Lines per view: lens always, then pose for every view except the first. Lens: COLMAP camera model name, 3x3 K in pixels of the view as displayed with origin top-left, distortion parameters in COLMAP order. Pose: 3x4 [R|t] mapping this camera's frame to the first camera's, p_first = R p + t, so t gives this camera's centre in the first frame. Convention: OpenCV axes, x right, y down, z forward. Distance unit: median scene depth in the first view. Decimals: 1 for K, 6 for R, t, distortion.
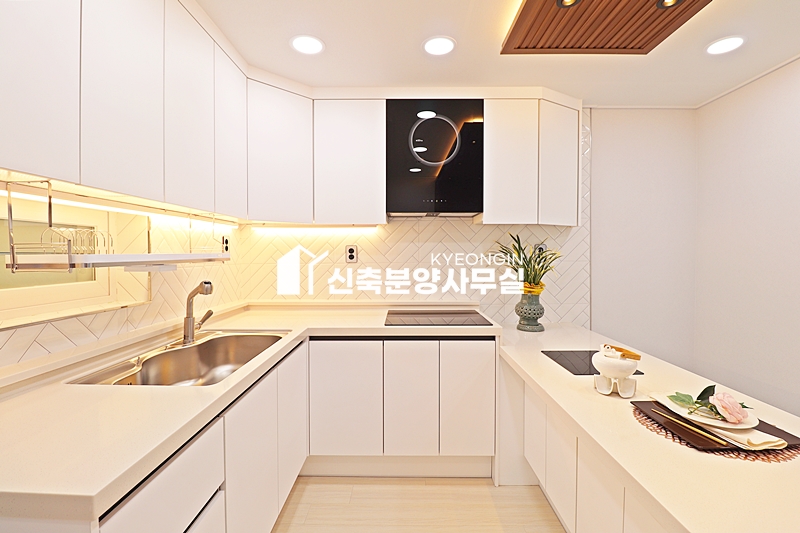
lens RADIAL K [[368.7, 0, 393.0], [0, 368.7, 263.9], [0, 0, 1]] dist [-0.006068, -0.008509]
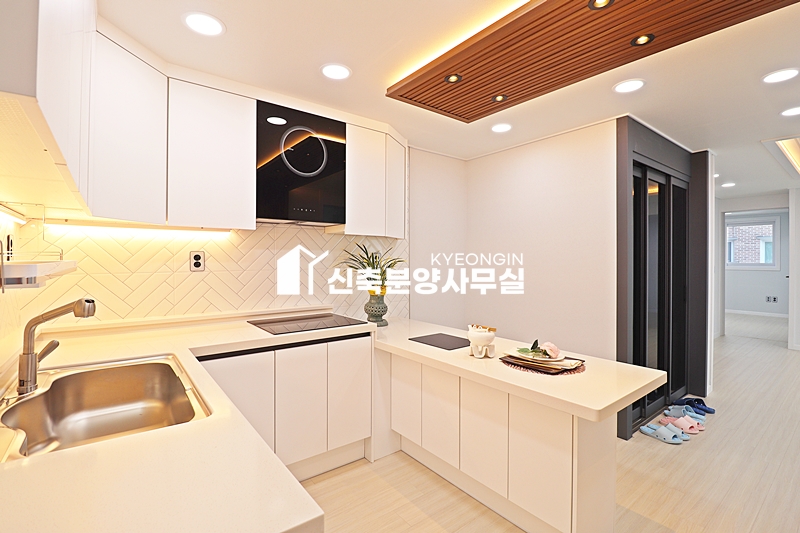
lens RADIAL K [[368.7, 0, 402.4], [0, 368.7, 264.7], [0, 0, 1]] dist [-0.006068, -0.008509]
pose [[0.784999, -0.005571, 0.619472, -0.312468], [0.014591, 0.999848, -0.009498, -0.003416], [-0.619326, 0.016495, 0.784961, 0.019469]]
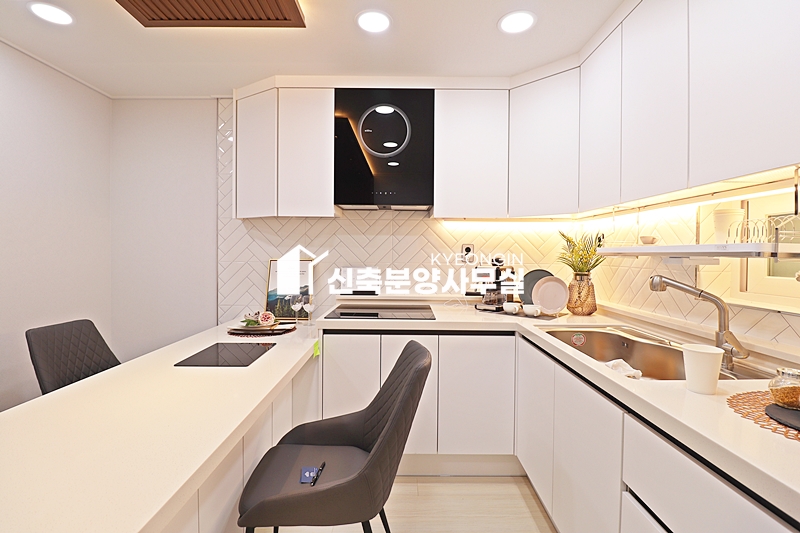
lens RADIAL K [[368.7, 0, 406.8], [0, 368.7, 269.4], [0, 0, 1]] dist [-0.006068, -0.008509]
pose [[0.999961, 0.008754, 0.001487, 0.174088], [-0.008796, 0.999474, 0.031201, 0.000705], [-0.001213, -0.031213, 0.999512, 0.009756]]
